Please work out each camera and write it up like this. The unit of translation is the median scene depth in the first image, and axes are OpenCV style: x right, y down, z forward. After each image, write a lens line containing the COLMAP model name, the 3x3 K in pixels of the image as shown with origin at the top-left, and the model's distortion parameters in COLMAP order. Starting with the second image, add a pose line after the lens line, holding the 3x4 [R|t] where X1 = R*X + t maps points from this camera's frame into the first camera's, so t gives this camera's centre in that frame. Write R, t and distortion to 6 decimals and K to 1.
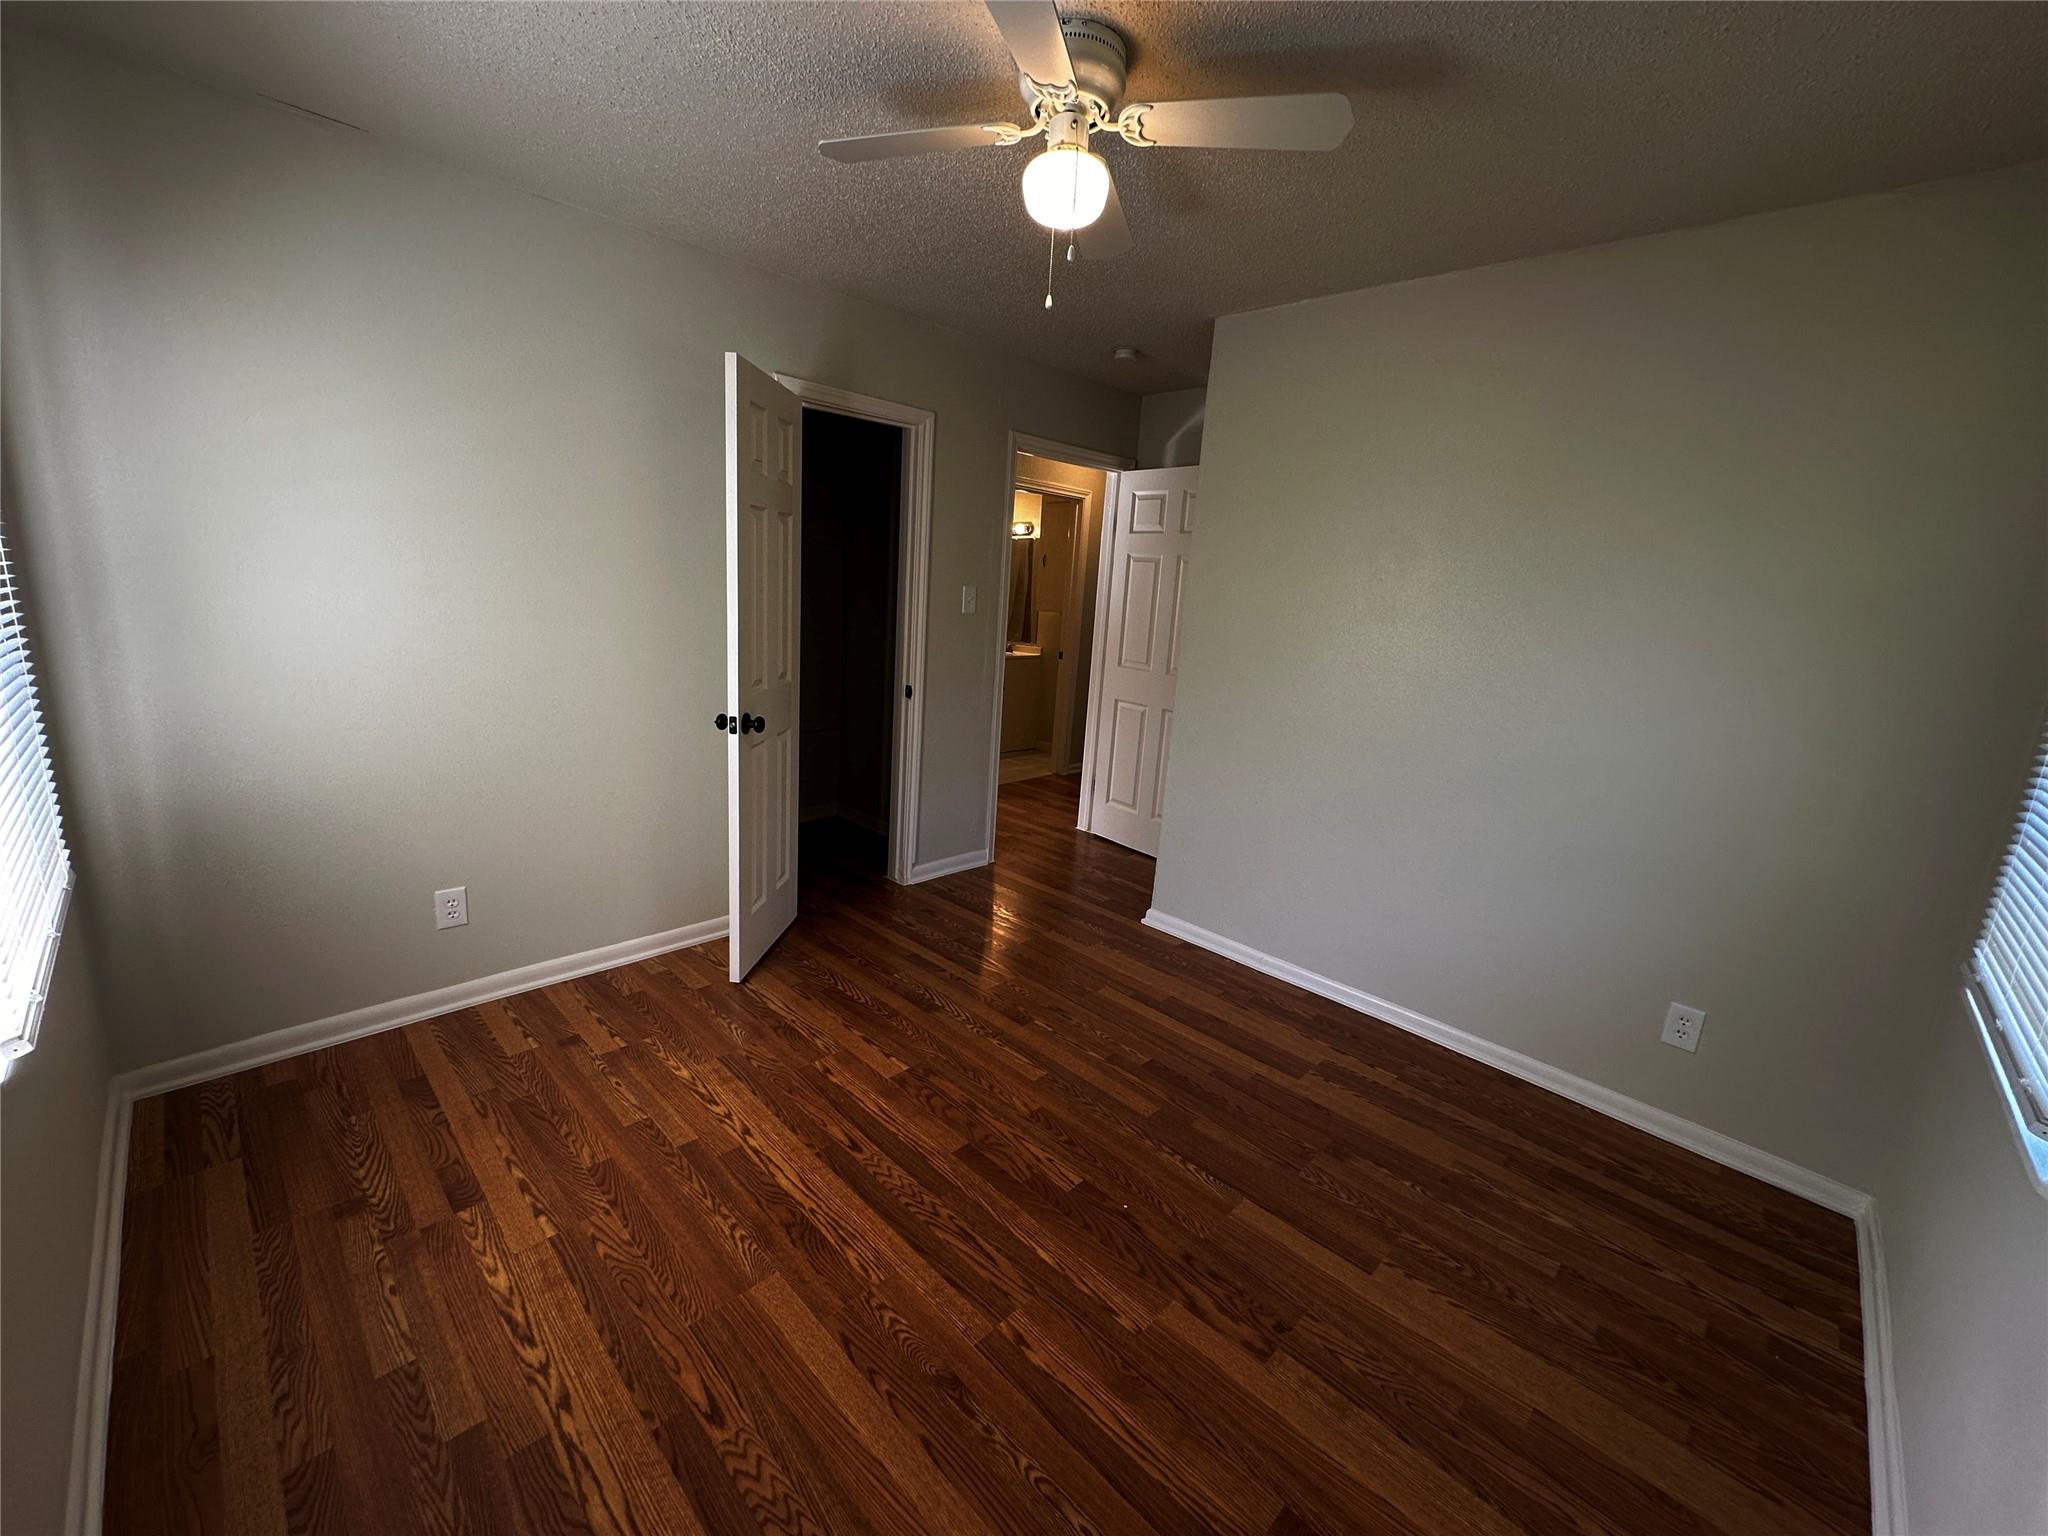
lens RADIAL K [[824.8, 0, 1020.3], [0, 824.8, 765.4], [0, 0, 1]] dist [-0.002859, 0.000126]
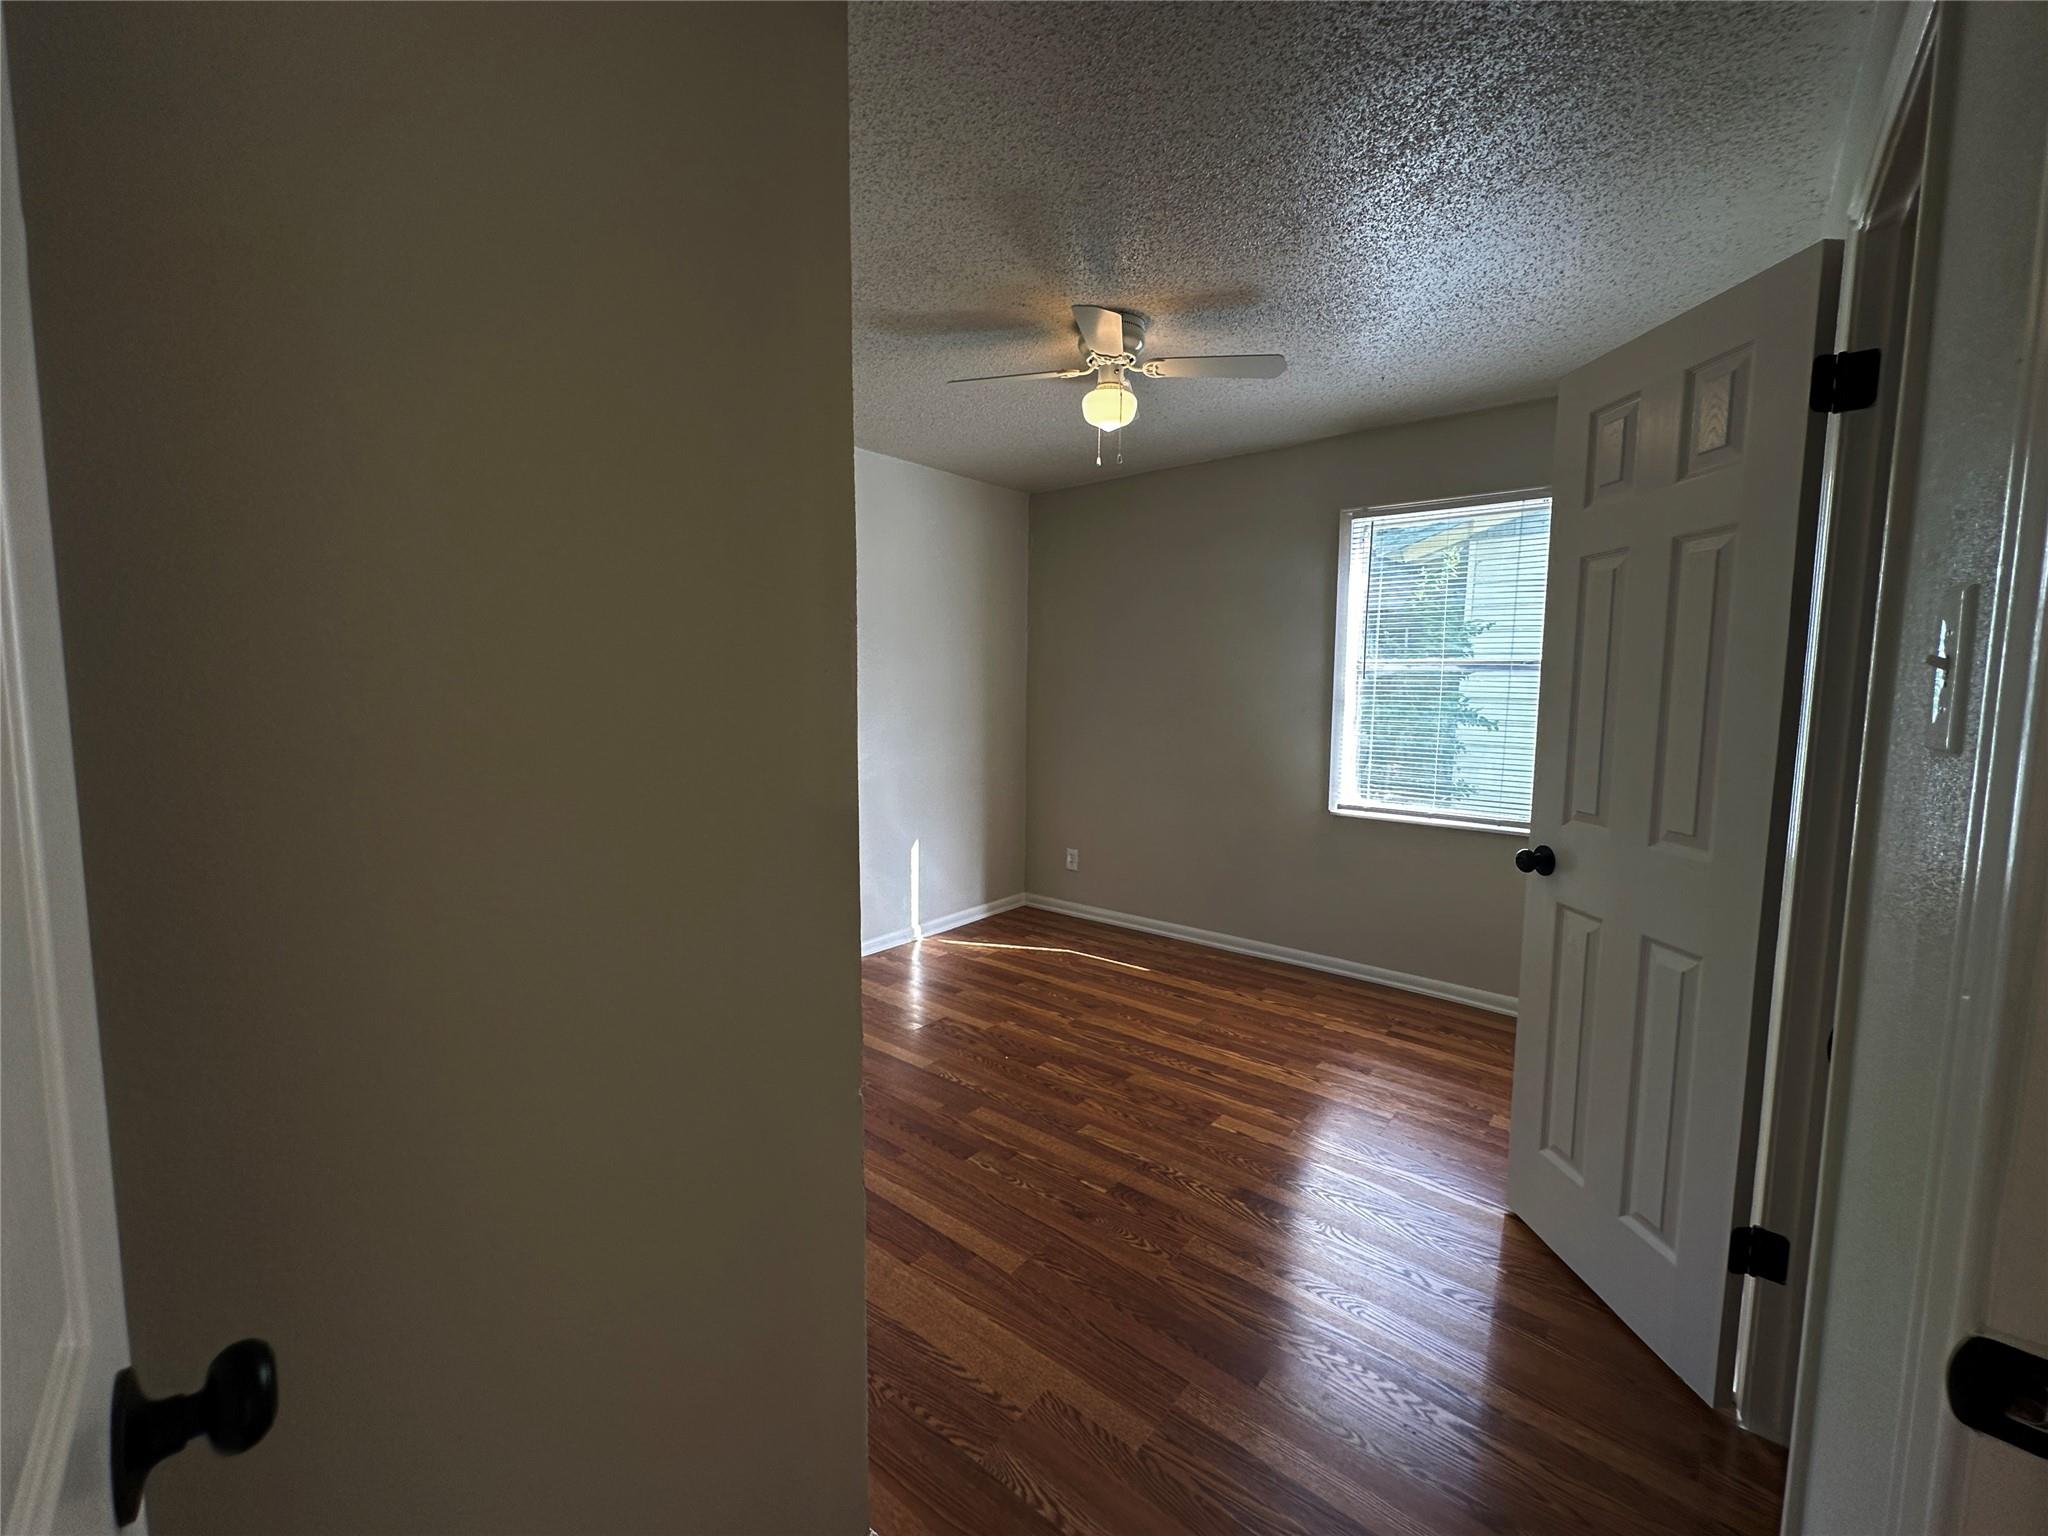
lens RADIAL K [[817.3, 0, 1028.7], [0, 817.3, 766.0], [0, 0, 1]] dist [-0.001667, 0.000019]
pose [[-0.993103, -0.062027, -0.099489, 0.263243], [-0.089559, 0.948989, 0.302324, -0.410577], [0.075662, 0.309149, -0.947999, 2.190330]]
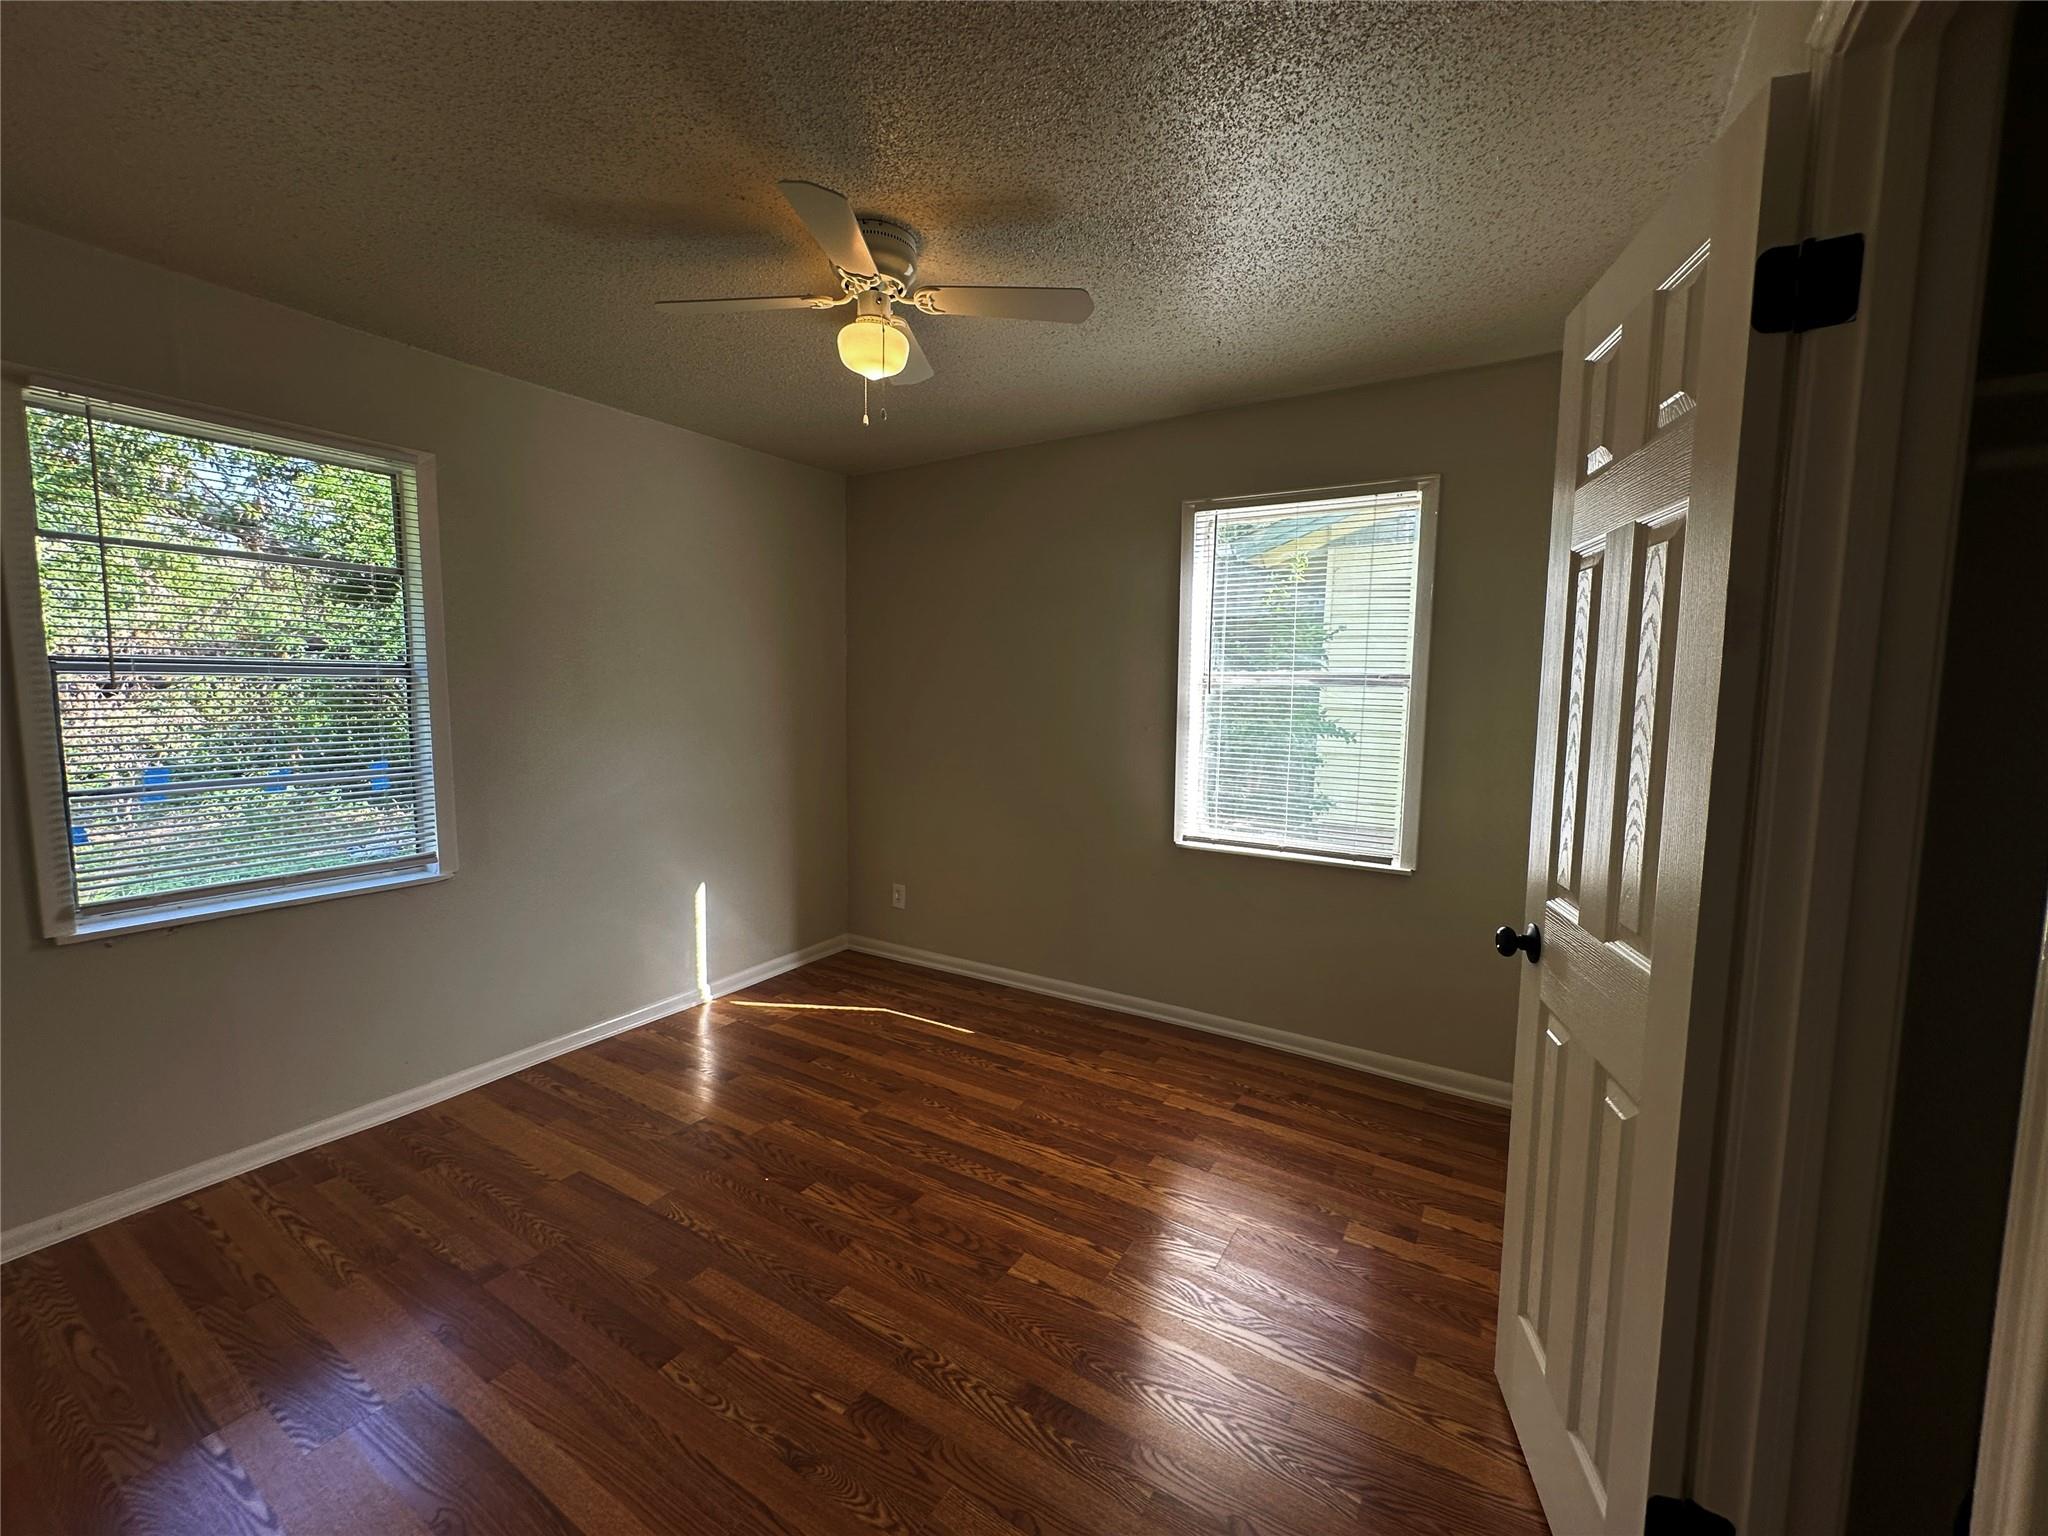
lens RADIAL K [[818.5, 0, 1024.0], [0, 818.5, 768.0], [0, 0, 1]] dist [0.000075, 0.000022]
pose [[-0.971988, -0.052613, -0.229065, 0.067784], [-0.119211, 0.950311, 0.287572, -0.392097], [0.202552, 0.306824, -0.929963, 1.929200]]
